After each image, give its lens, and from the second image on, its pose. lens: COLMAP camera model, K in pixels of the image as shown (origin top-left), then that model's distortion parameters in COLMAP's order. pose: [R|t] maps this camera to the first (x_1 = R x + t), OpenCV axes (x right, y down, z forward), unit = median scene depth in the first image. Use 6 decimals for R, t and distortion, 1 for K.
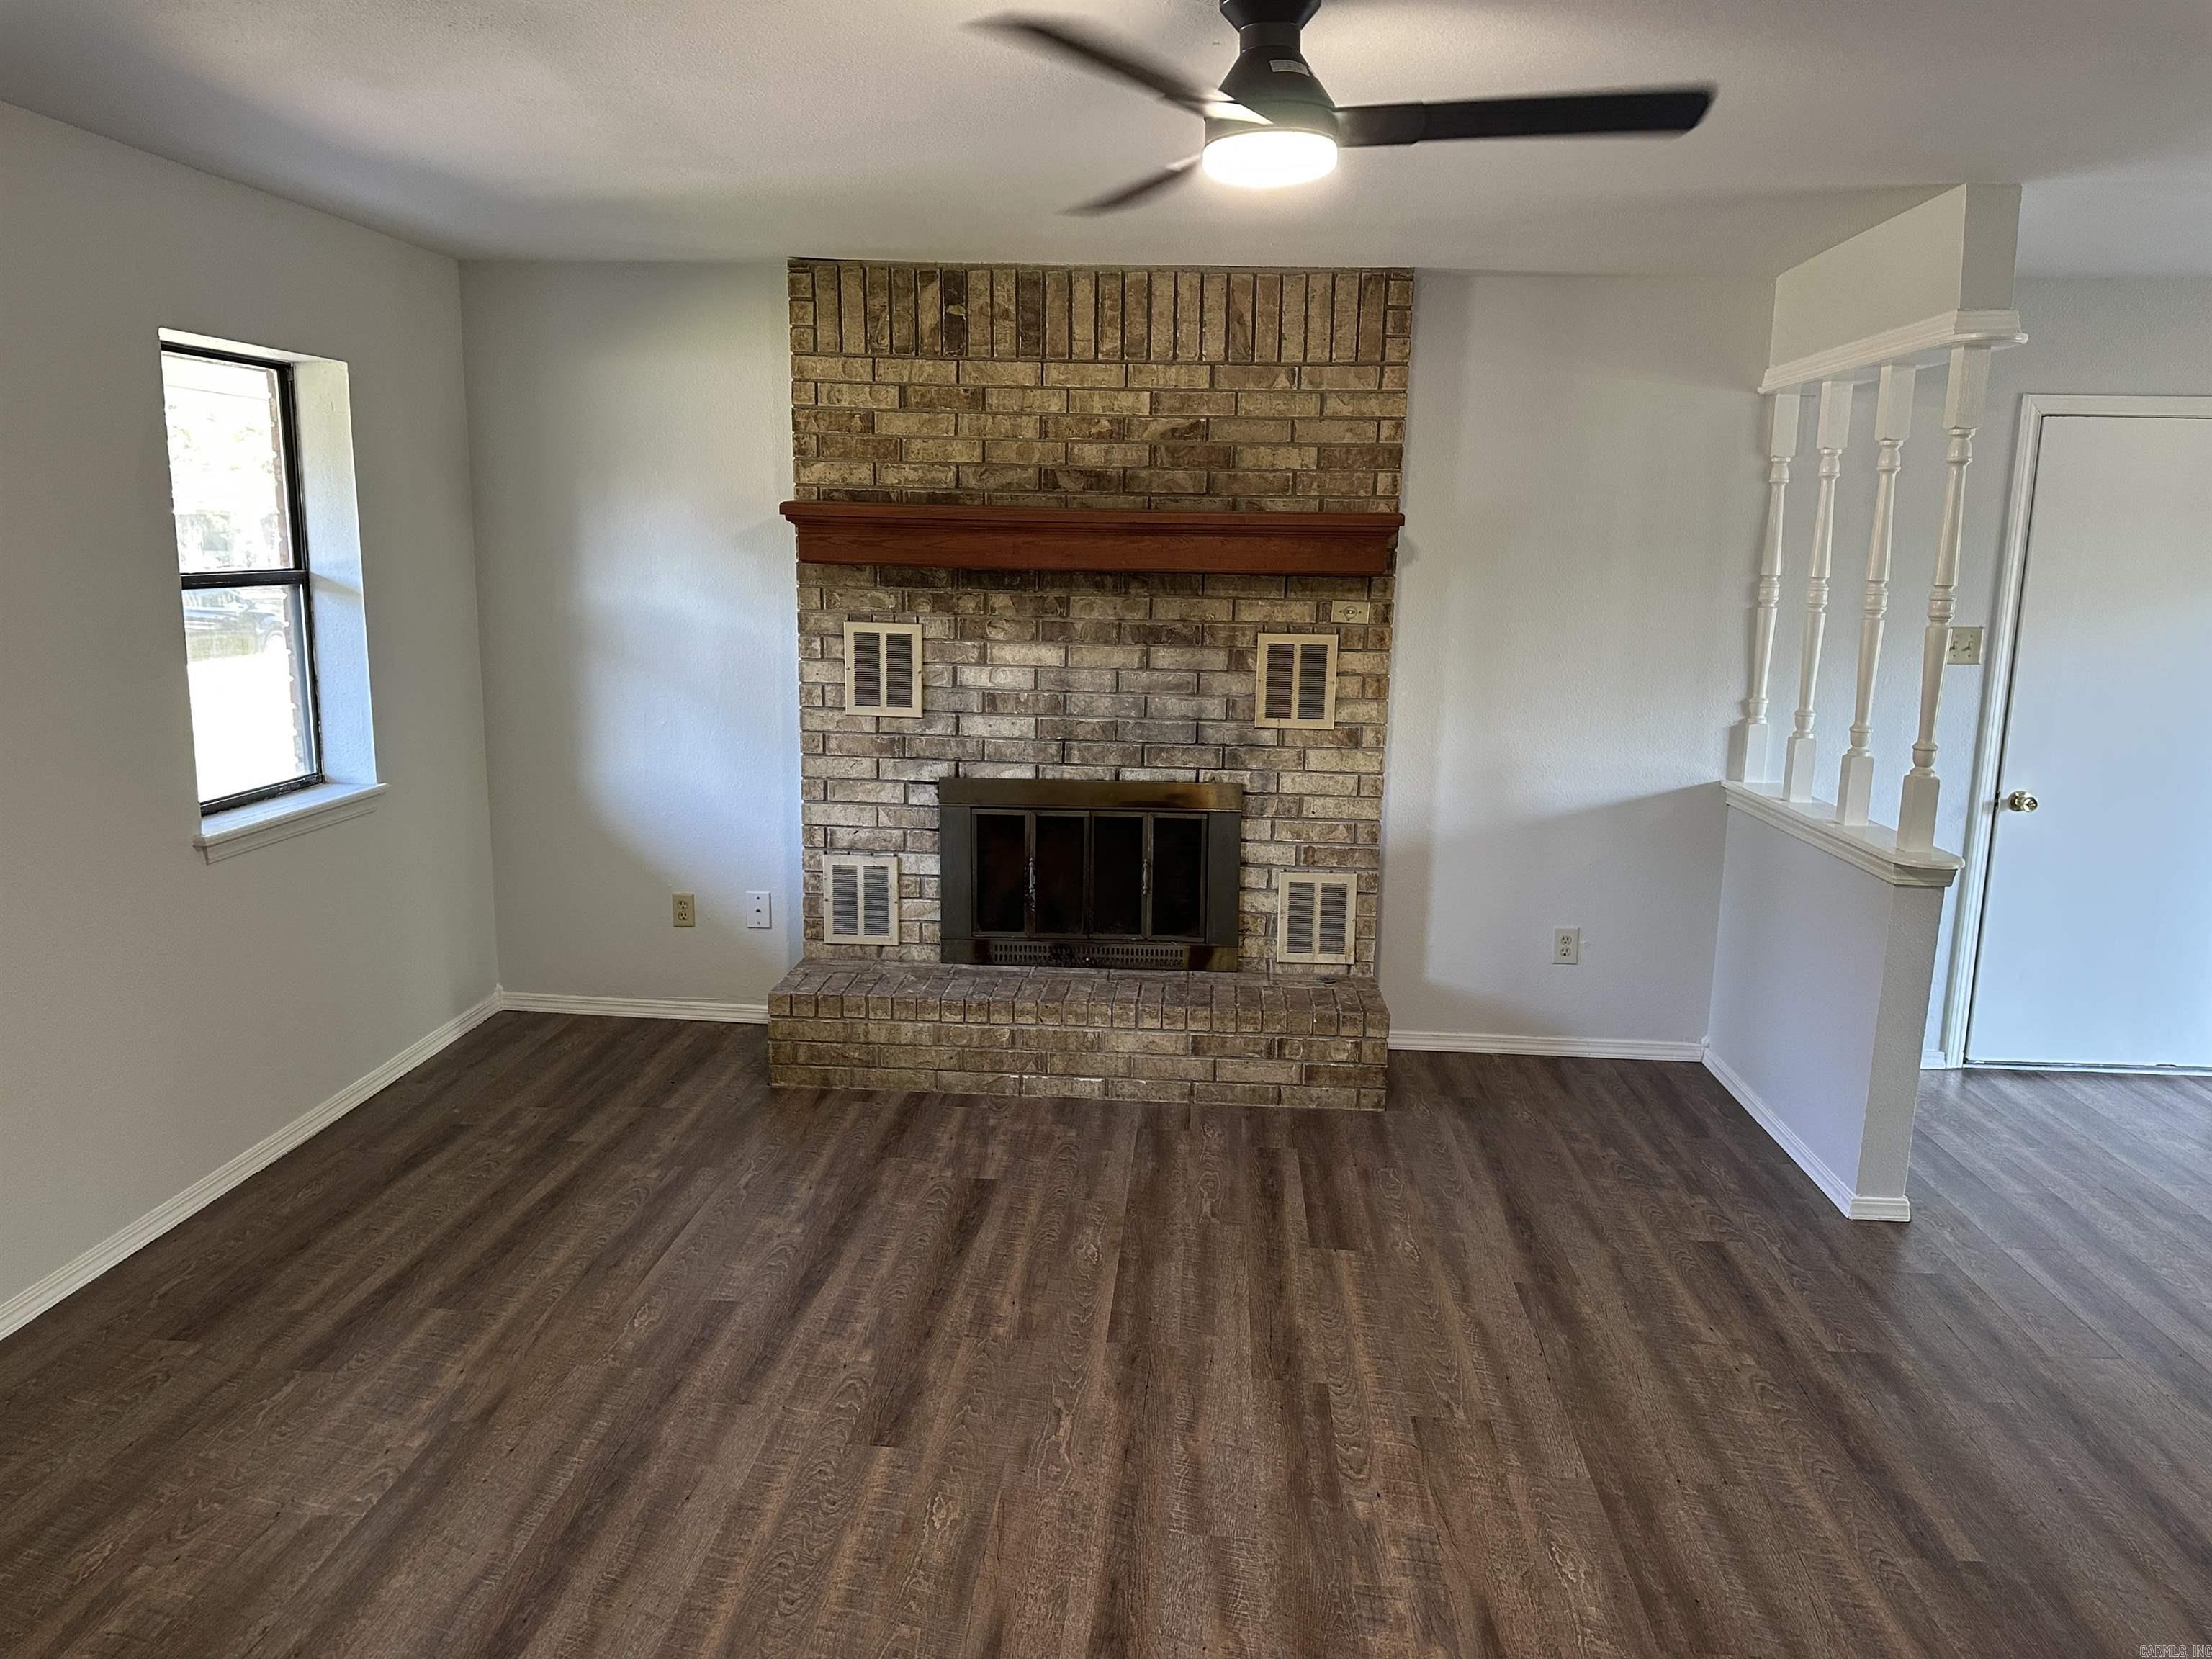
lens RADIAL K [[1573.8, 0, 1110.7], [0, 1573.8, 825.9], [0, 0, 1]] dist [0.033283, -0.021765]
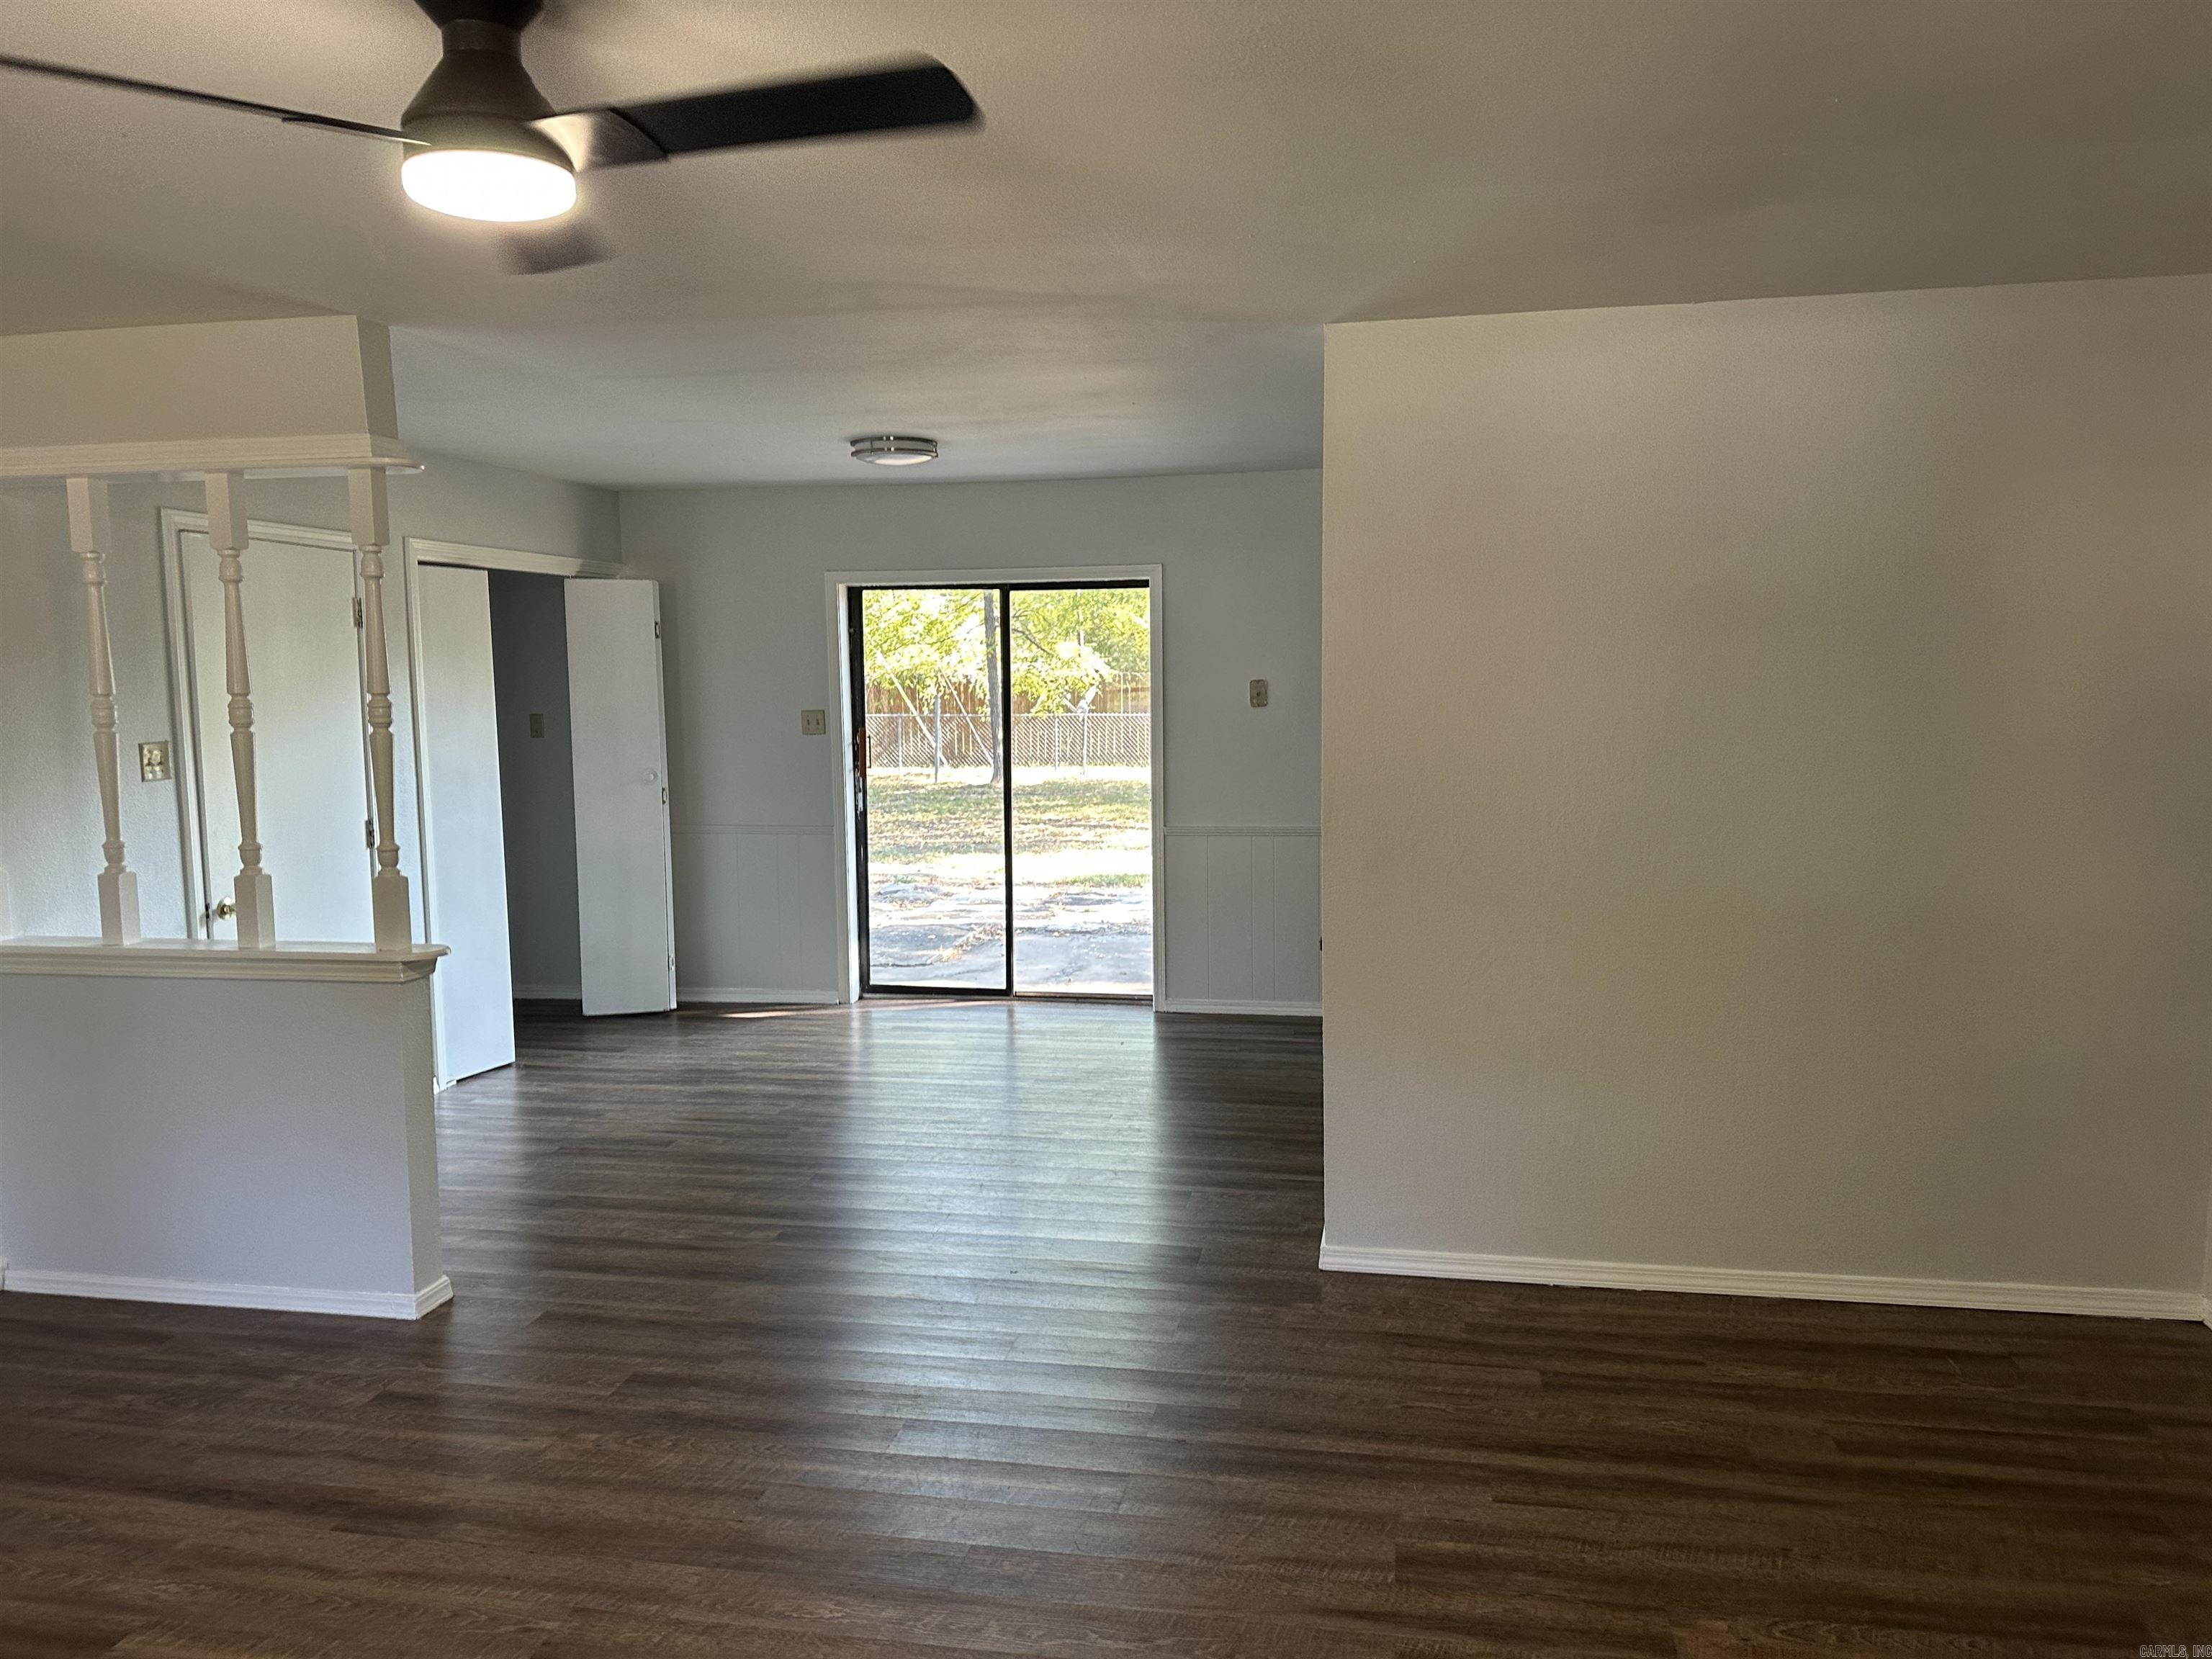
lens RADIAL K [[1573.8, 0, 1108.7], [0, 1573.8, 838.9], [0, 0, 1]] dist [0.033283, -0.021765]
pose [[0.112522, -0.123408, 0.985956, -0.443110], [0.183074, 0.977846, 0.101500, -0.073016], [-0.976639, 0.169082, 0.132622, 0.387049]]
